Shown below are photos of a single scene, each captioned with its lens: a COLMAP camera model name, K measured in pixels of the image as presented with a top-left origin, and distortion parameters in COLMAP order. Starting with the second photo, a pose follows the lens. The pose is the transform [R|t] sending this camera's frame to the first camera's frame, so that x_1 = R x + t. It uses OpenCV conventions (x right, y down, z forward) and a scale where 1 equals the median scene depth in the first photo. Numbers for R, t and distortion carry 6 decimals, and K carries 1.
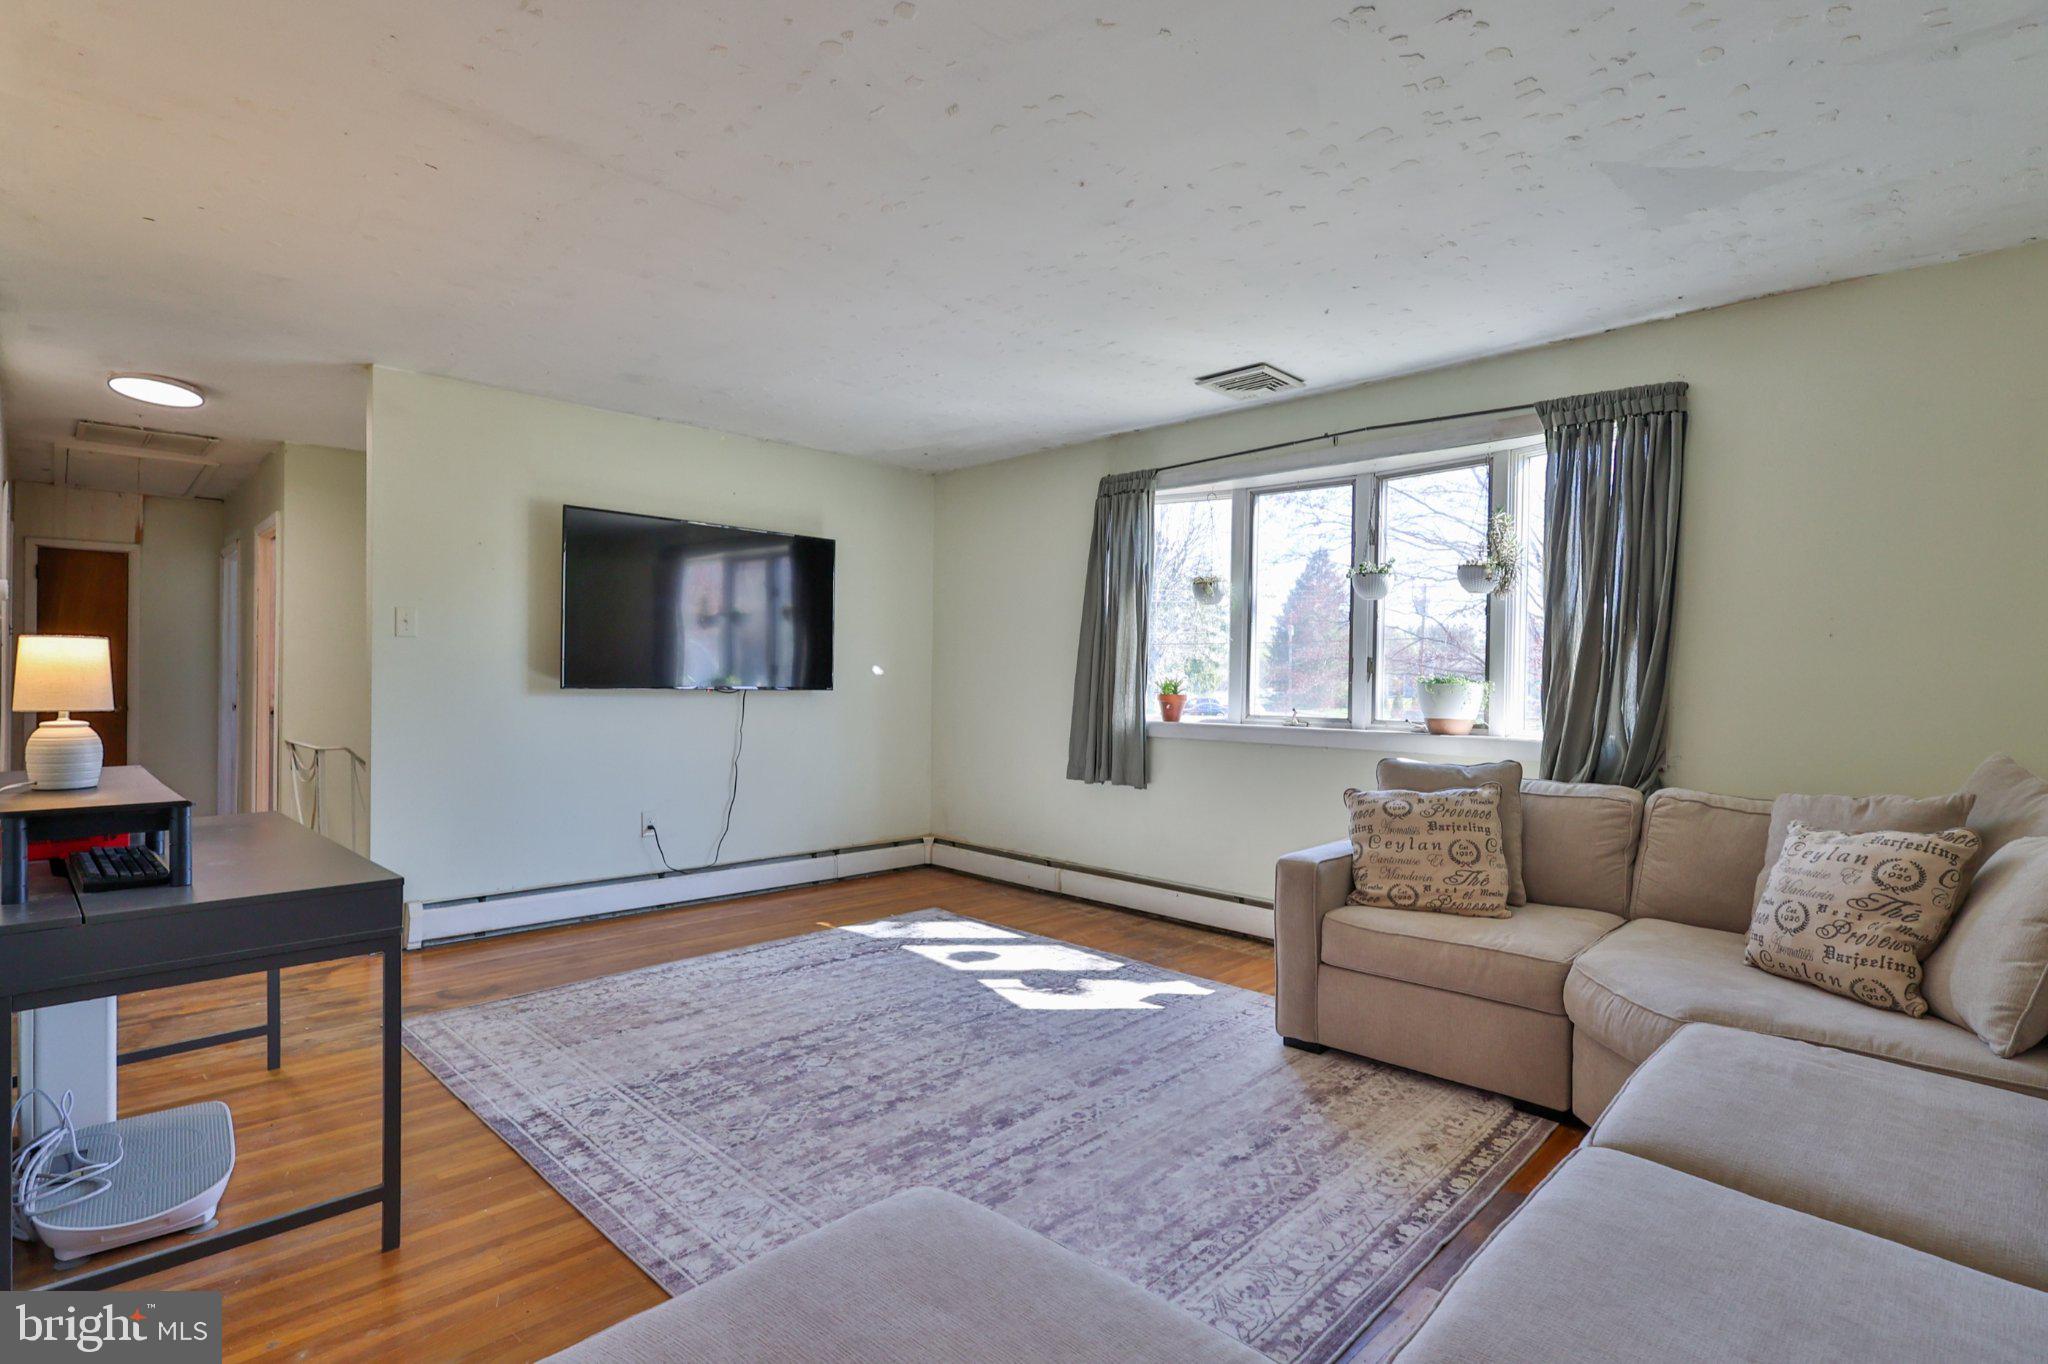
lens RADIAL K [[994.2, 0, 1026.9], [0, 994.2, 666.2], [0, 0, 1]] dist [-0.003528, 0.002985]
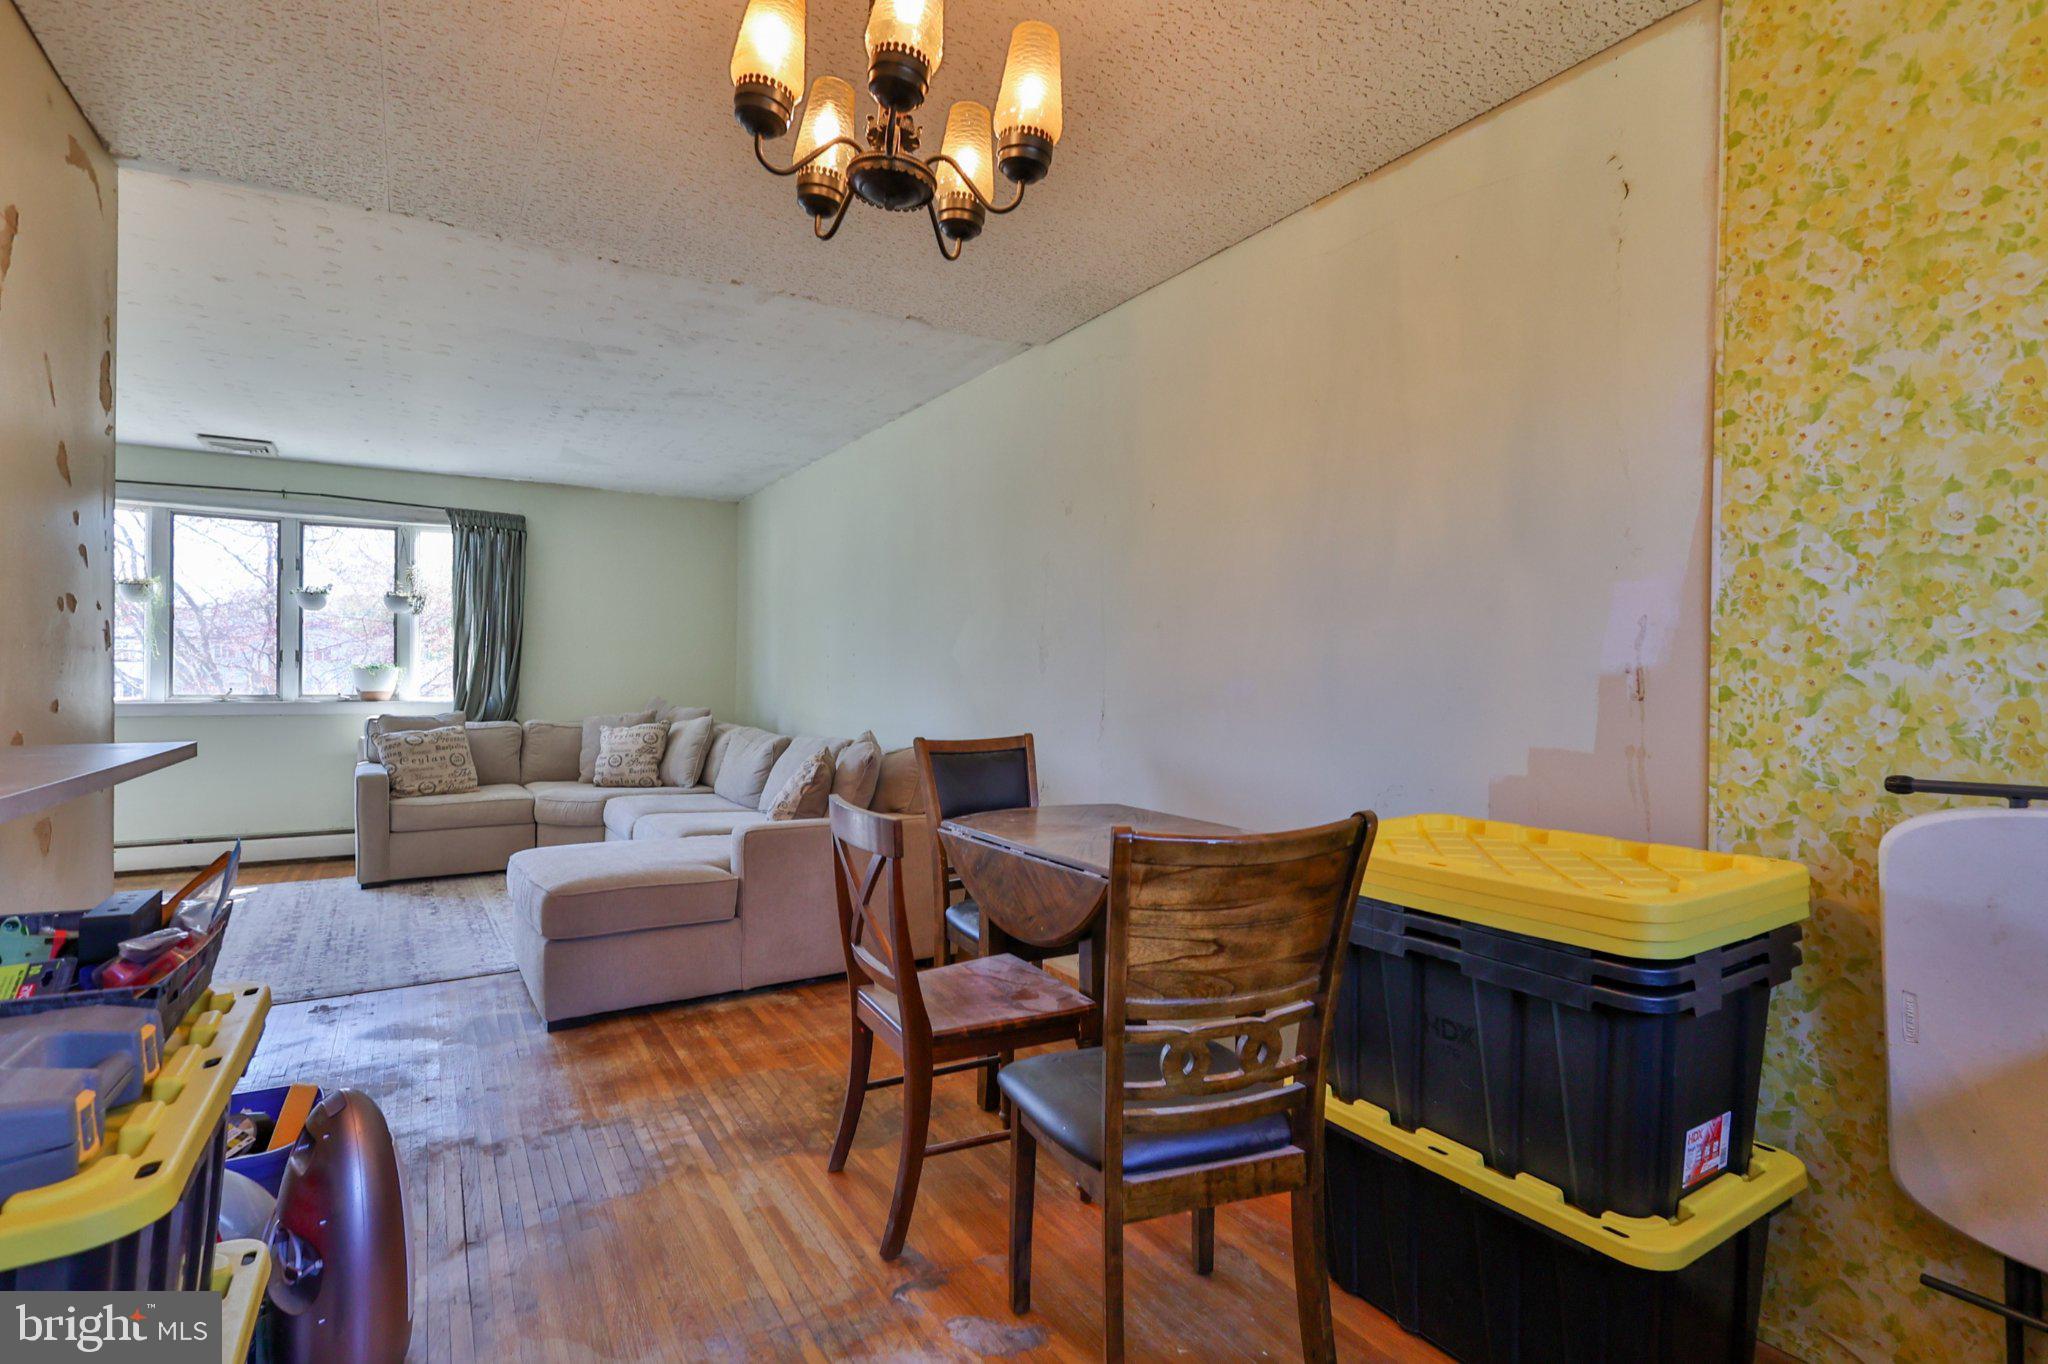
lens RADIAL K [[994.2, 0, 1024.8], [0, 994.2, 680.8], [0, 0, 1]] dist [-0.003528, 0.002985]
pose [[0.193154, -0.007813, 0.981137, -1.121123], [-0.016090, 0.999809, 0.011130, 0.002949], [-0.981037, -0.017936, 0.192991, -0.374426]]
